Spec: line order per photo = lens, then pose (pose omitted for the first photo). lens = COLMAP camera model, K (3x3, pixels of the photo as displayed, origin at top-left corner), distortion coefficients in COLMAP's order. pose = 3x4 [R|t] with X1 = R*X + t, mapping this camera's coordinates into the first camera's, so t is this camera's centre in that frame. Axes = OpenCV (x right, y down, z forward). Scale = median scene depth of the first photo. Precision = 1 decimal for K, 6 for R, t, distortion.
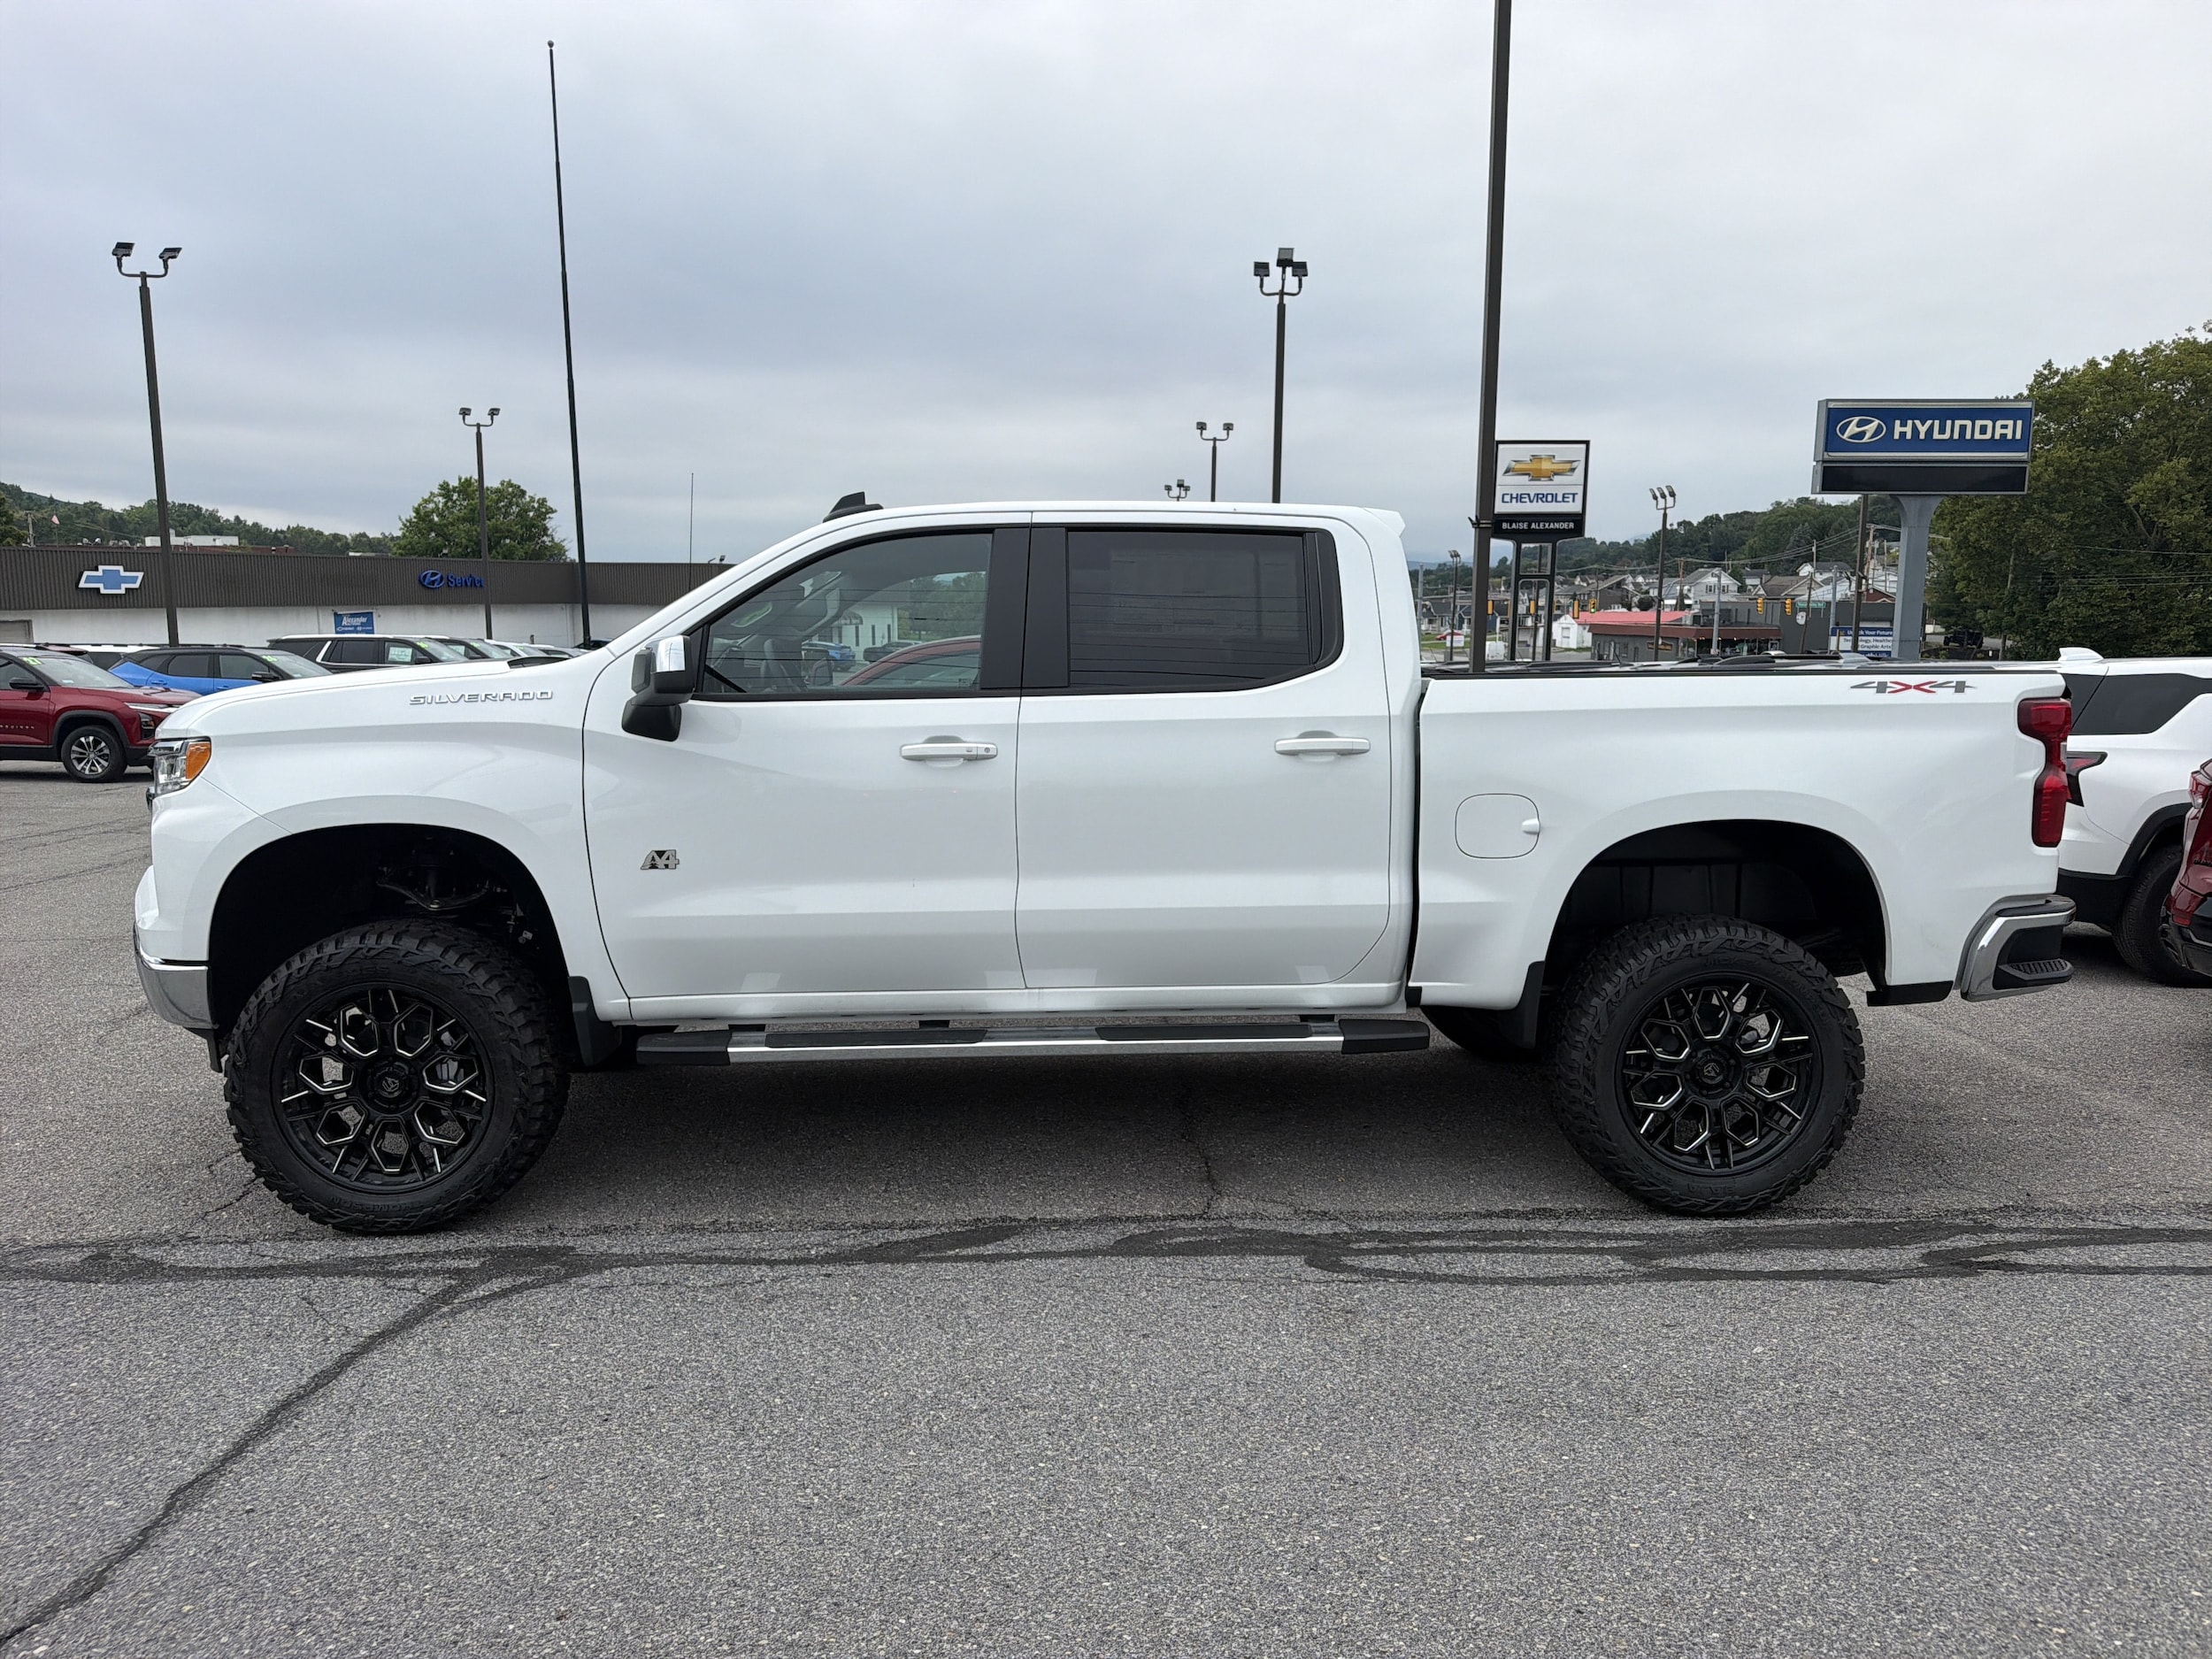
lens RADIAL K [[1642.5, 0, 1102.1], [0, 1642.5, 775.3], [0, 0, 1]] dist [0.069190, -0.089339]
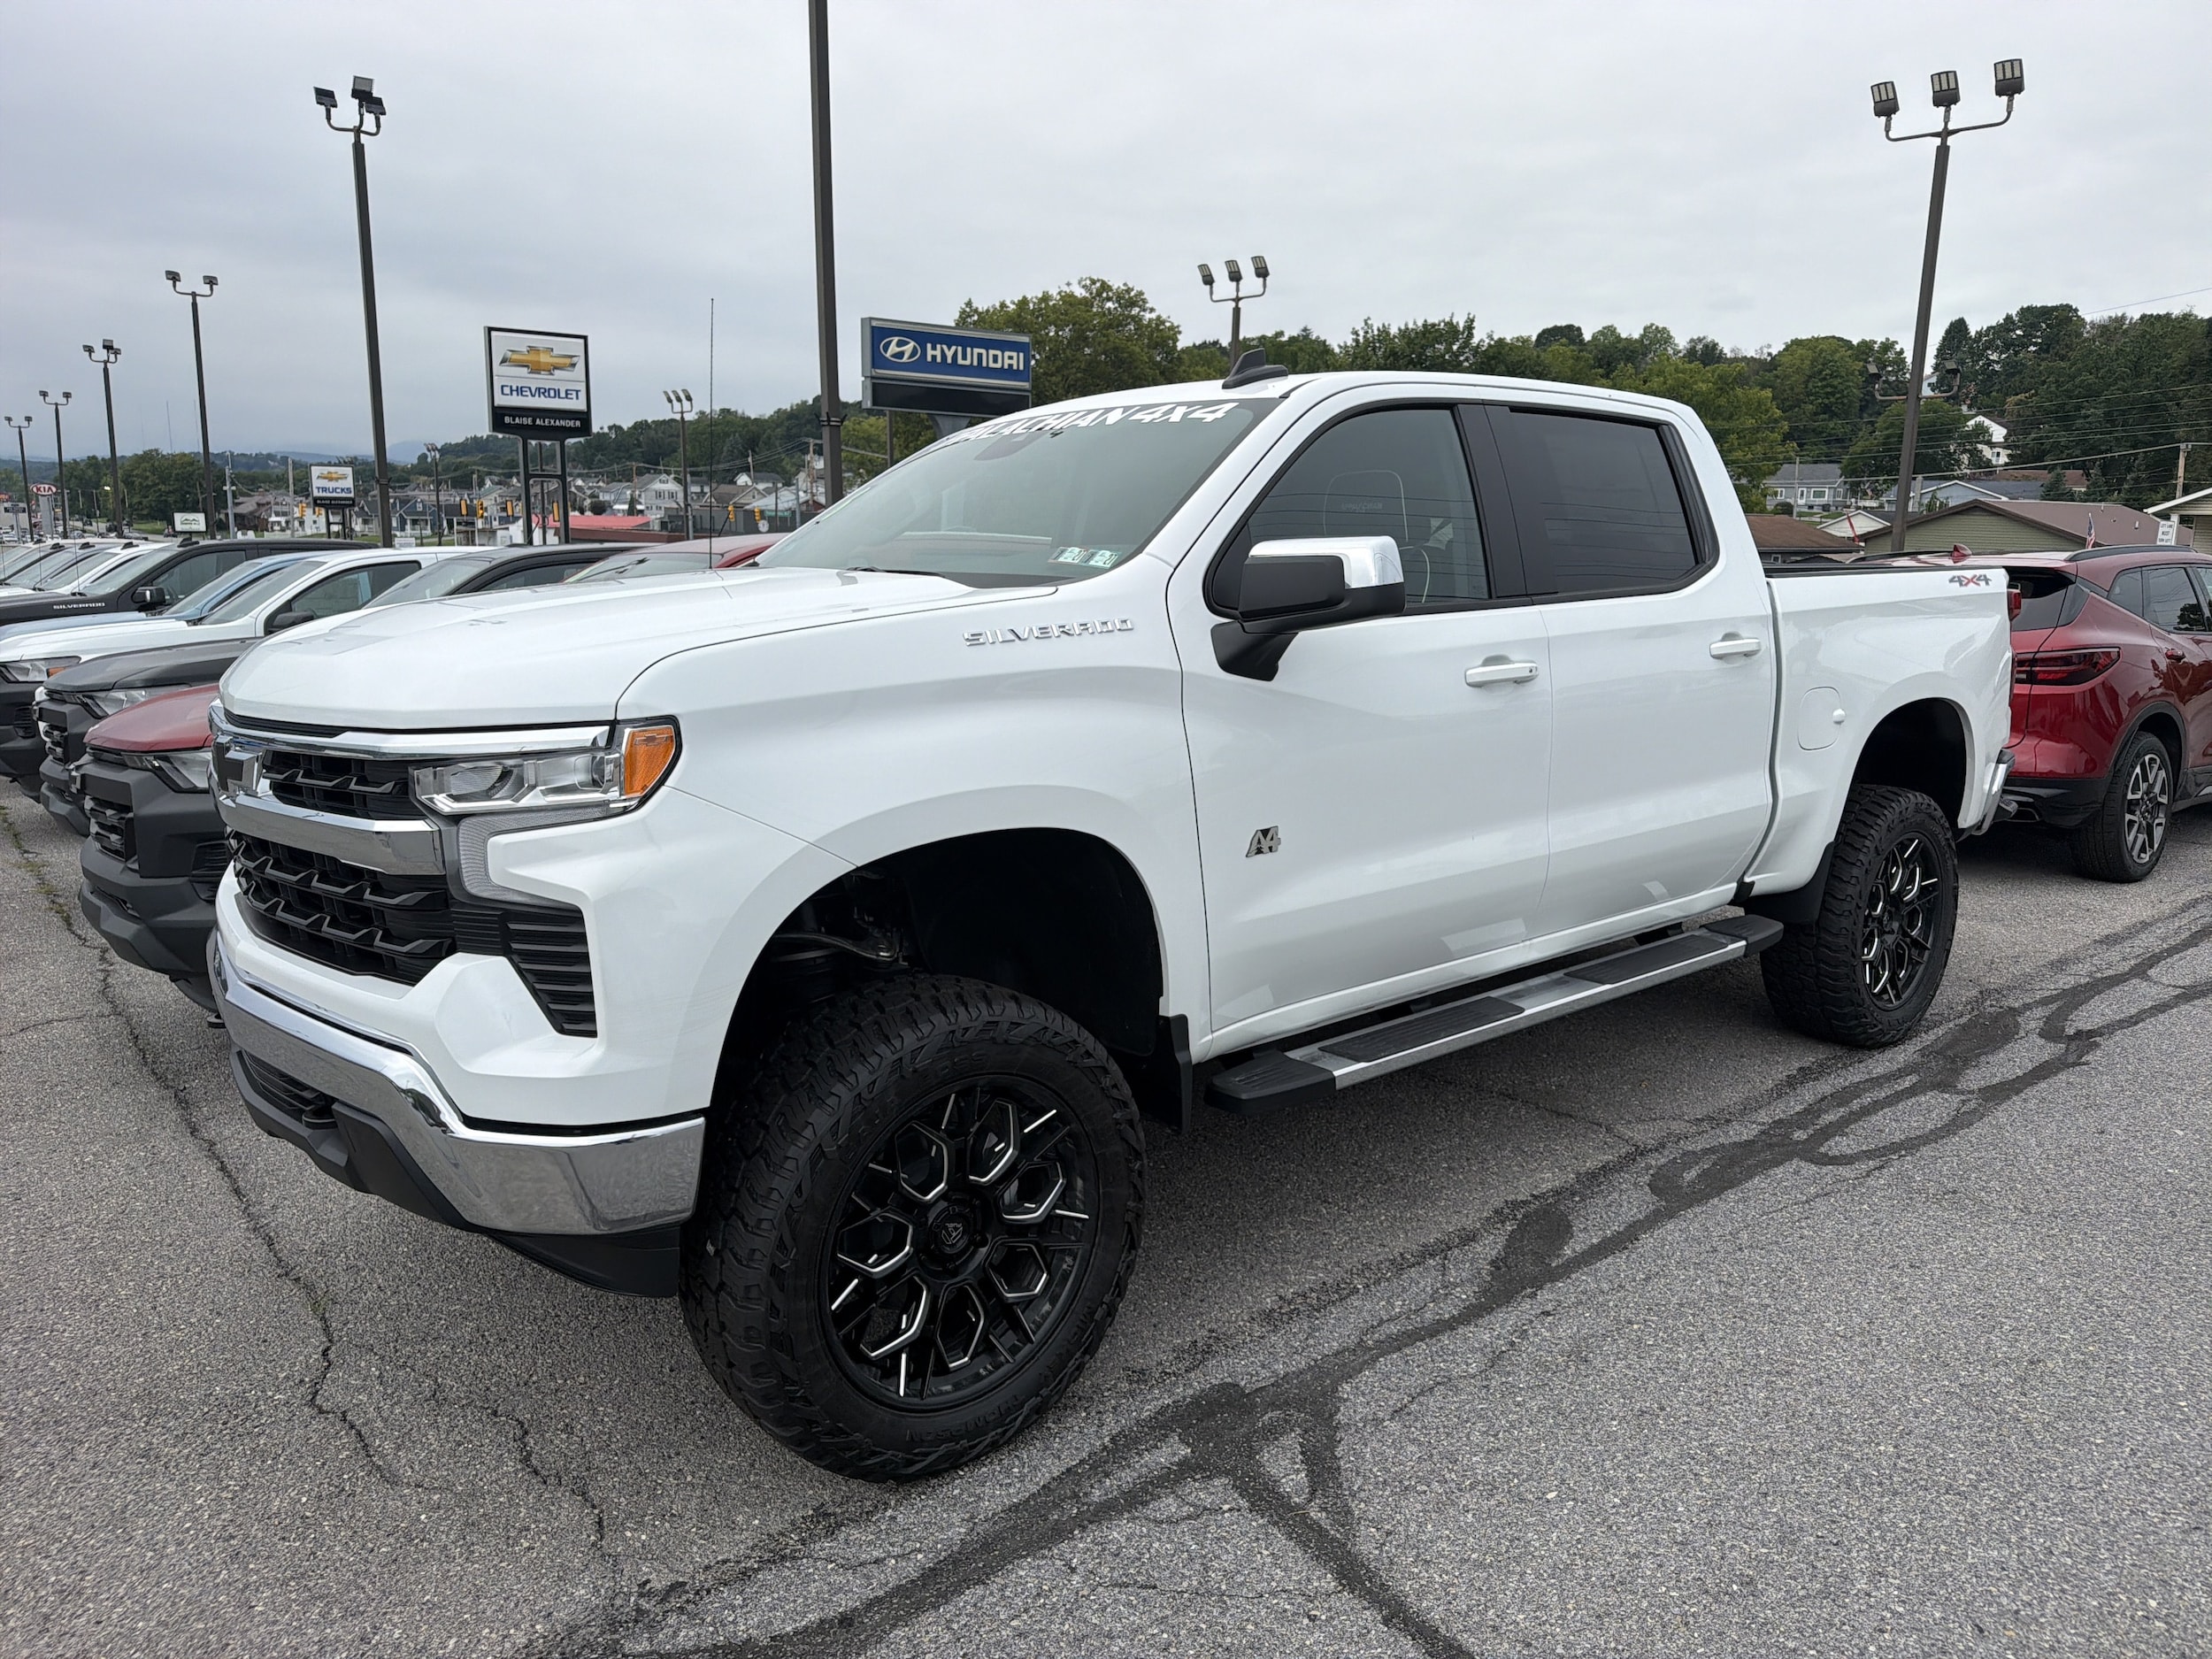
lens RADIAL K [[1648.0, 0, 1122.0], [0, 1648.0, 741.2], [0, 0, 1]] dist [0.076513, -0.122821]
pose [[0.764381, -0.076184, 0.640248, -0.734499], [0.053090, 0.997060, 0.055259, -0.035517], [-0.642575, -0.008248, 0.766178, 0.437773]]
